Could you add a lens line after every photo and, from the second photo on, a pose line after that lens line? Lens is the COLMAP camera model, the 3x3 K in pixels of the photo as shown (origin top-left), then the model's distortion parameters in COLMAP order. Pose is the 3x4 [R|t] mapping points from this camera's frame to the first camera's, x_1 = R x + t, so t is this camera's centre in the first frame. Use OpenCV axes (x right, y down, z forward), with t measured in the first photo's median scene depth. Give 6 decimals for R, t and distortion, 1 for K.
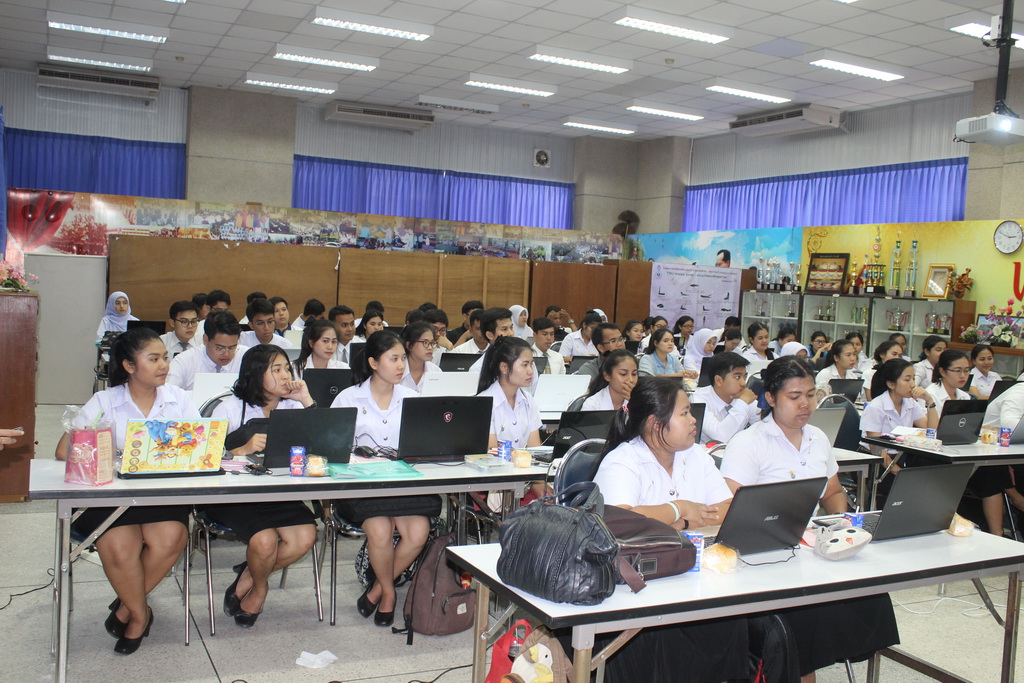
lens RADIAL K [[951.0, 0, 533.4], [0, 951.0, 344.6], [0, 0, 1]] dist [-0.087217, 0.000000]
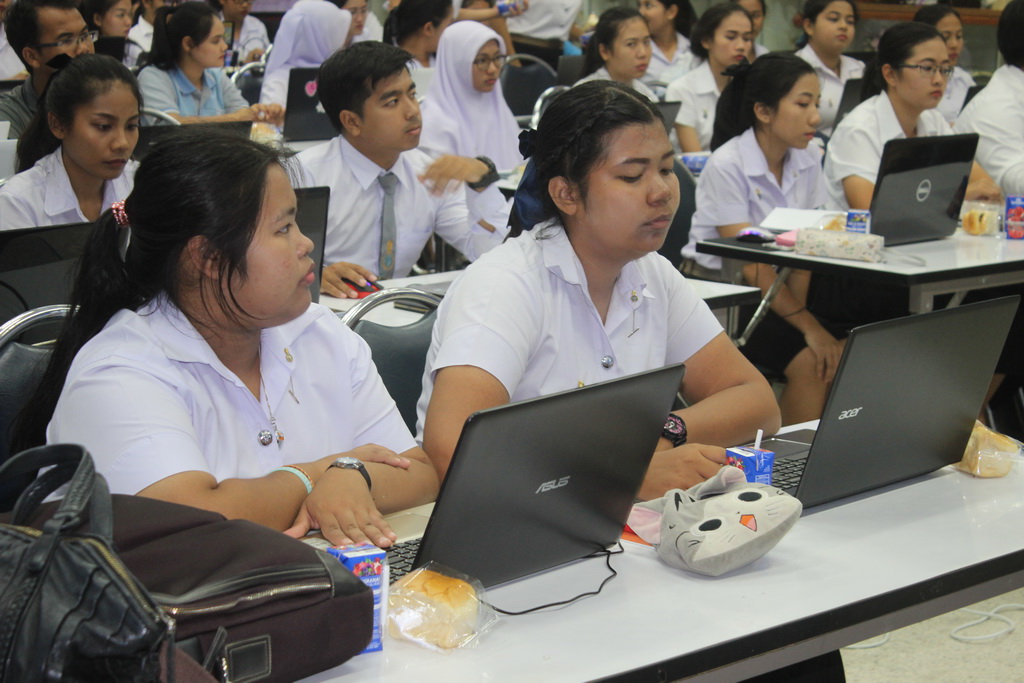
lens RADIAL K [[2233.5, 0, 535.2], [0, 2233.5, 328.4], [0, 0, 1]] dist [0.057972, 0.000000]
pose [[0.954884, -0.086815, 0.284006, -0.001079], [0.050030, 0.989675, 0.134315, 0.000009], [-0.292734, -0.114047, 0.949368, 0.034151]]
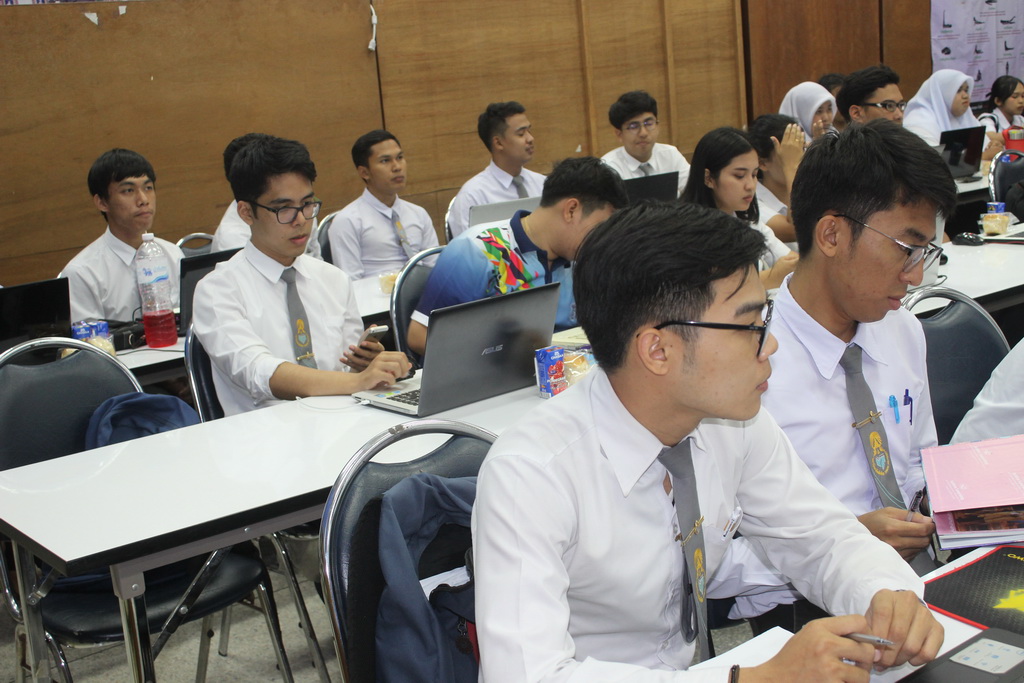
lens RADIAL K [[1269.9, 0, 525.6], [0, 1269.9, 358.8], [0, 0, 1]] dist [-0.045204, 0.000000]
pose [[0.969999, -0.173414, 0.170383, -0.232280], [0.142959, 0.973739, 0.177188, -0.035086], [-0.196635, -0.147515, 0.969316, 0.420593]]
